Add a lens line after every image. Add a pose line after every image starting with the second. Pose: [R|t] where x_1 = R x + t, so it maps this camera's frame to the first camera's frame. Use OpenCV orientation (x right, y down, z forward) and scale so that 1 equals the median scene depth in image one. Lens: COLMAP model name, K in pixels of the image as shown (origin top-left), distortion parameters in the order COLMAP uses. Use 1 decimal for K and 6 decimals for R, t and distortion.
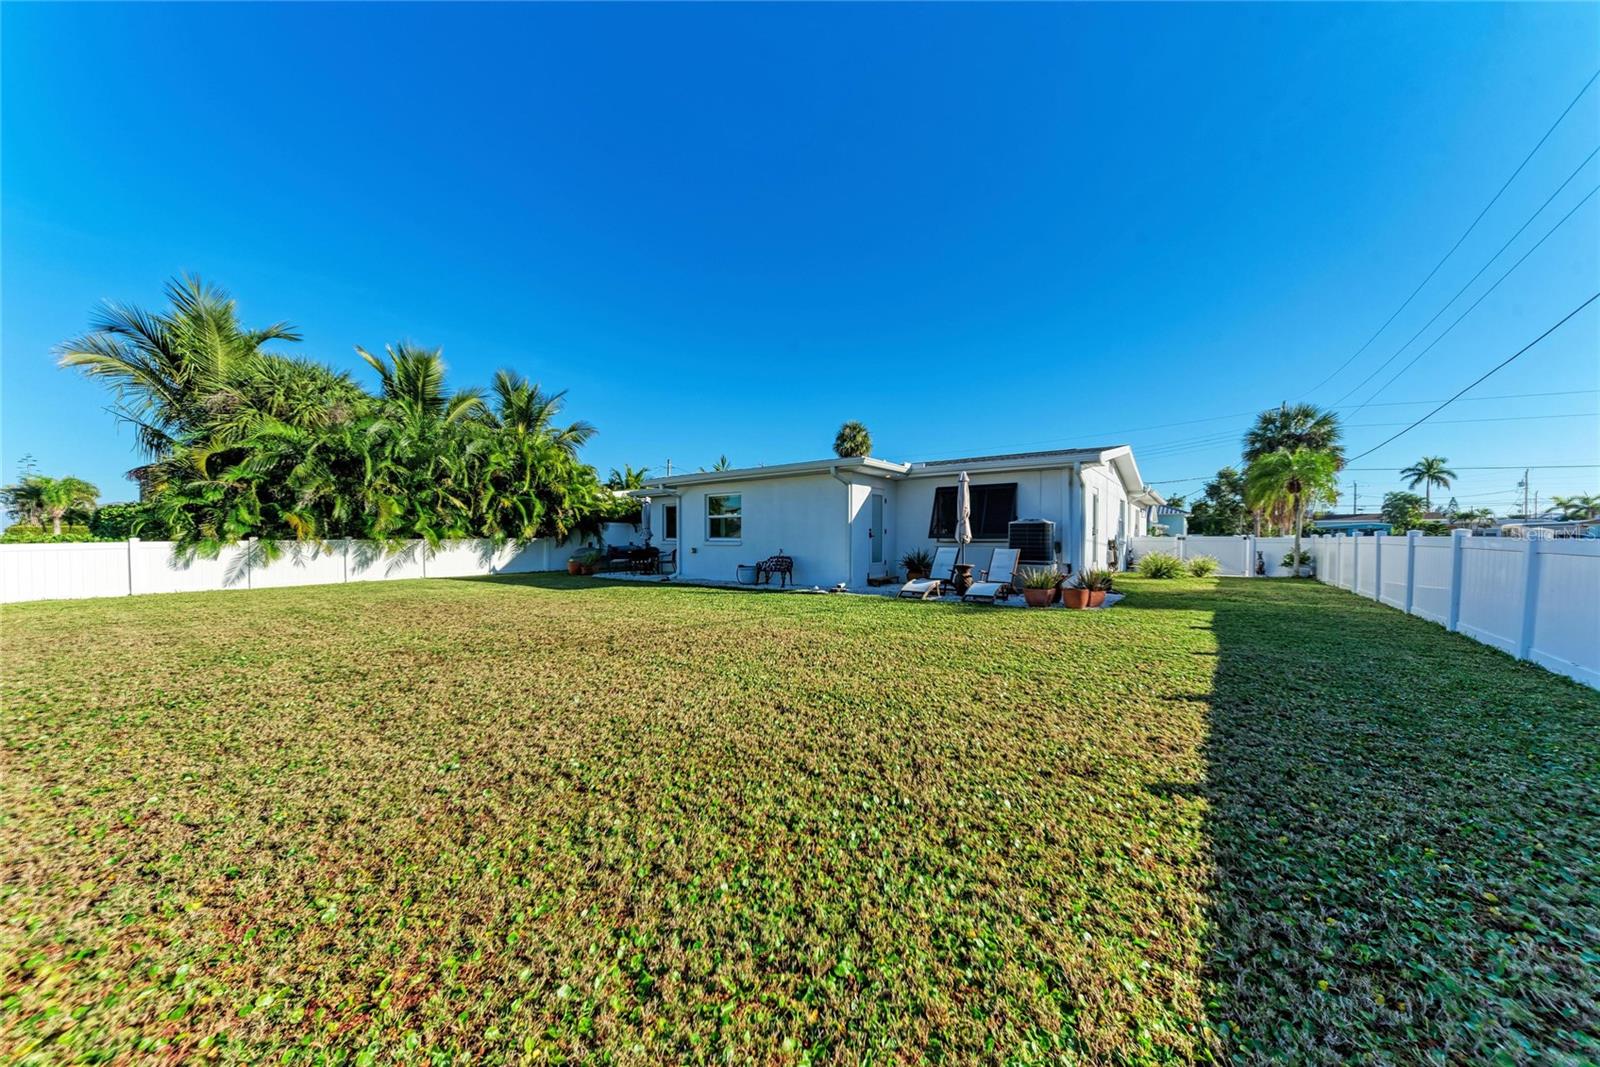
lens RADIAL K [[532.4, 0, 796.4], [0, 532.4, 539.1], [0, 0, 1]] dist [0.002894, 0.000141]
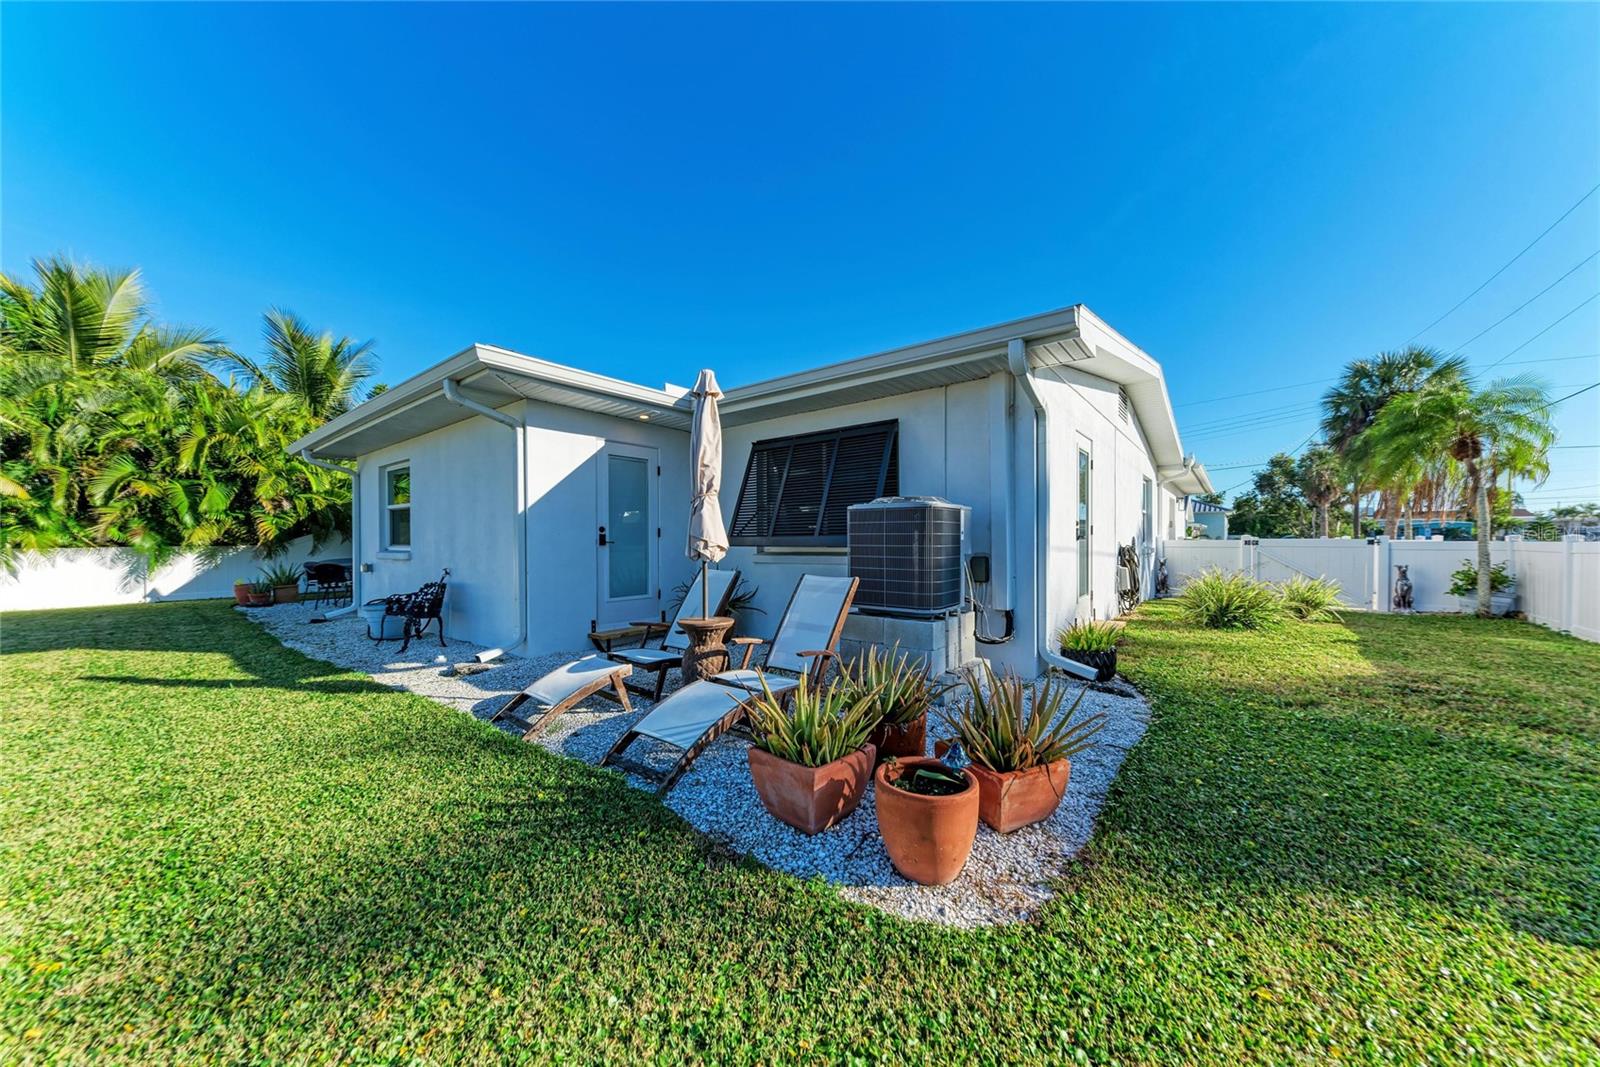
lens RADIAL K [[532.4, 0, 801.6], [0, 532.4, 538.2], [0, 0, 1]] dist [0.002894, 0.000141]
pose [[0.999424, -0.004128, -0.033679, 0.259671], [0.003898, 0.999969, -0.006888, -0.003944], [0.033707, 0.006753, 0.999409, 0.416201]]
